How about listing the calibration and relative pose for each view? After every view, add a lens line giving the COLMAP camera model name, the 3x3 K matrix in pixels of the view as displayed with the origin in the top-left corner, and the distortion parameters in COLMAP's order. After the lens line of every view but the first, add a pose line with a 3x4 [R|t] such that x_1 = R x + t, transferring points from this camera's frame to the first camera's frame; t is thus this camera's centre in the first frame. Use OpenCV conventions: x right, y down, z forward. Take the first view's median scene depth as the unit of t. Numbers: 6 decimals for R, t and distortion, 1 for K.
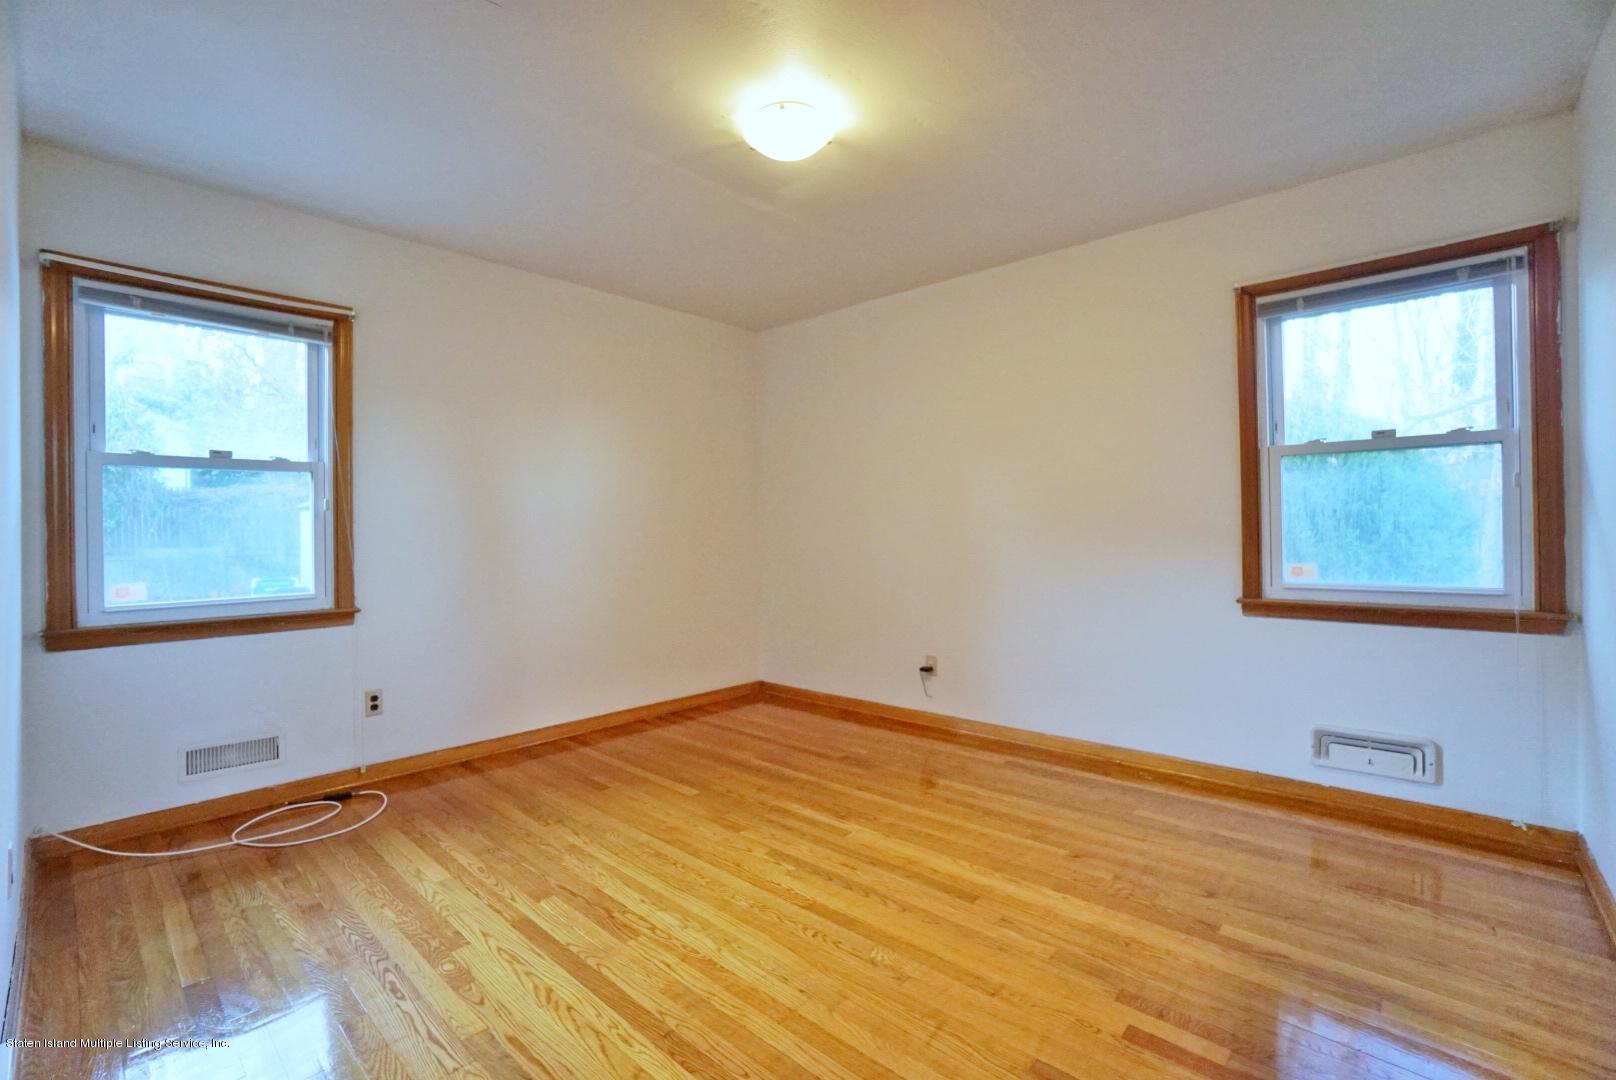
lens RADIAL K [[712.0, 0, 810.0], [0, 712.0, 537.1], [0, 0, 1]] dist [-0.048761, 0.014936]
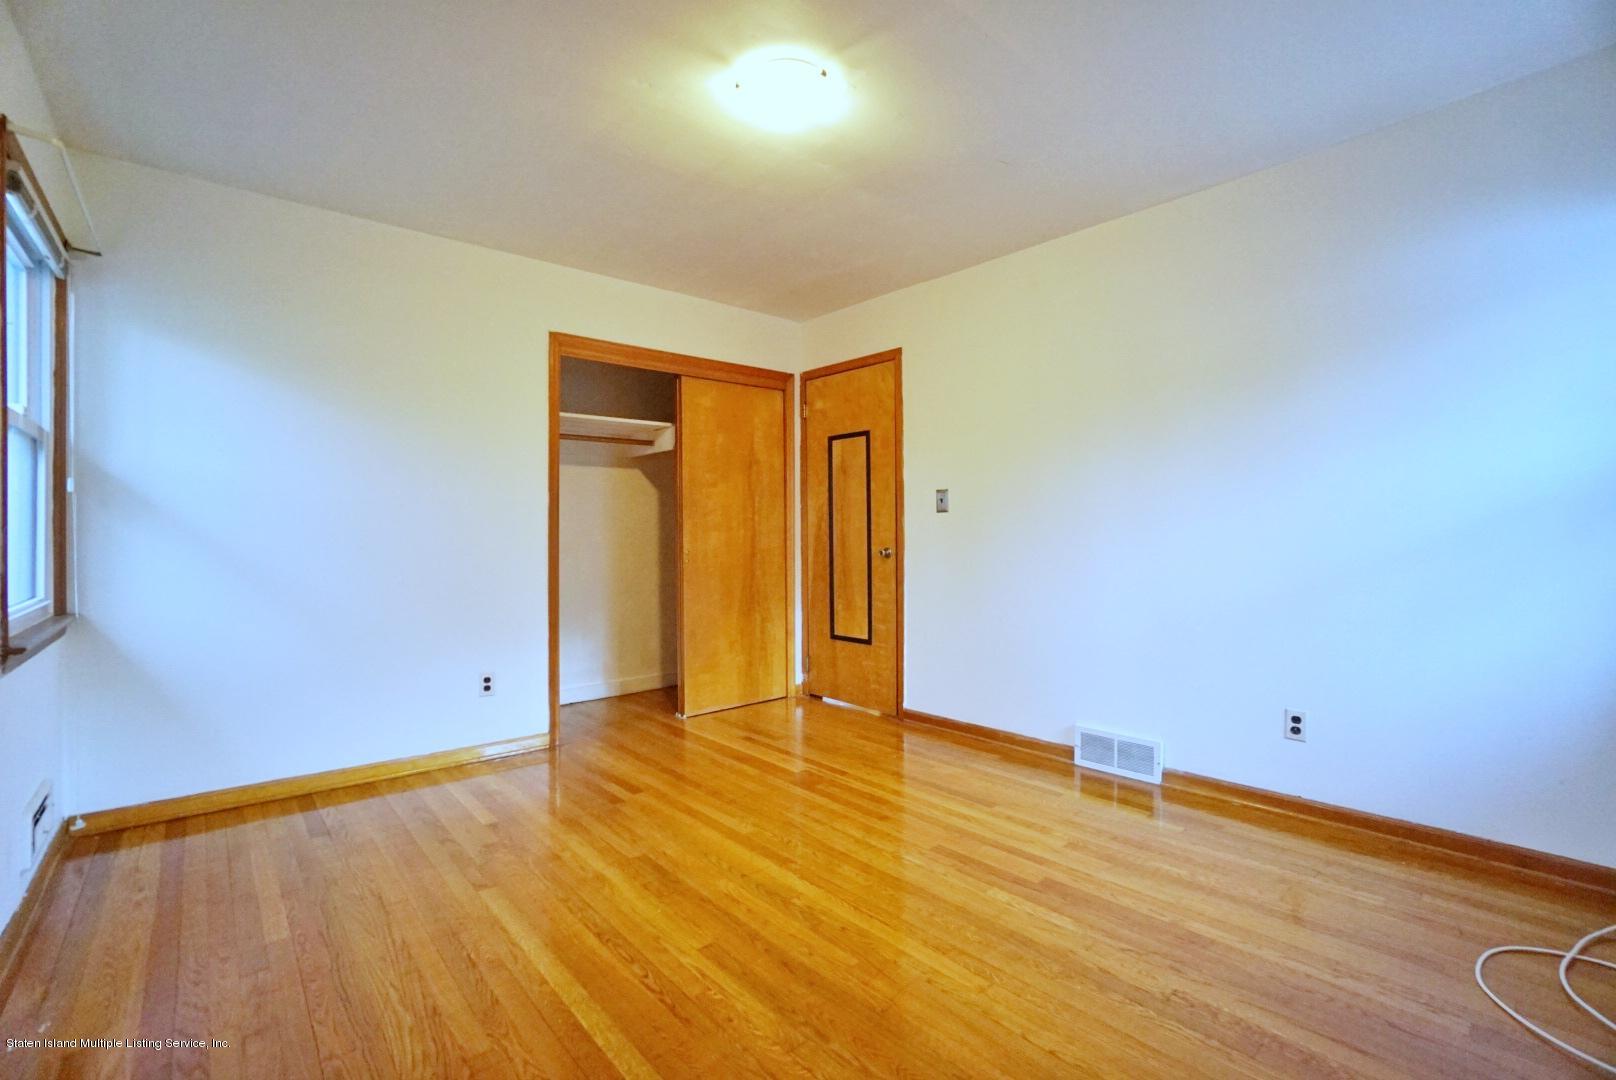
lens RADIAL K [[712.0, 0, 807.1], [0, 712.0, 536.7], [0, 0, 1]] dist [-0.048761, 0.014936]
pose [[-0.993655, 0.006101, 0.112307, -0.166167], [0.006613, 0.999969, 0.004182, 0.011749], [-0.112279, 0.004898, -0.993665, 2.192200]]
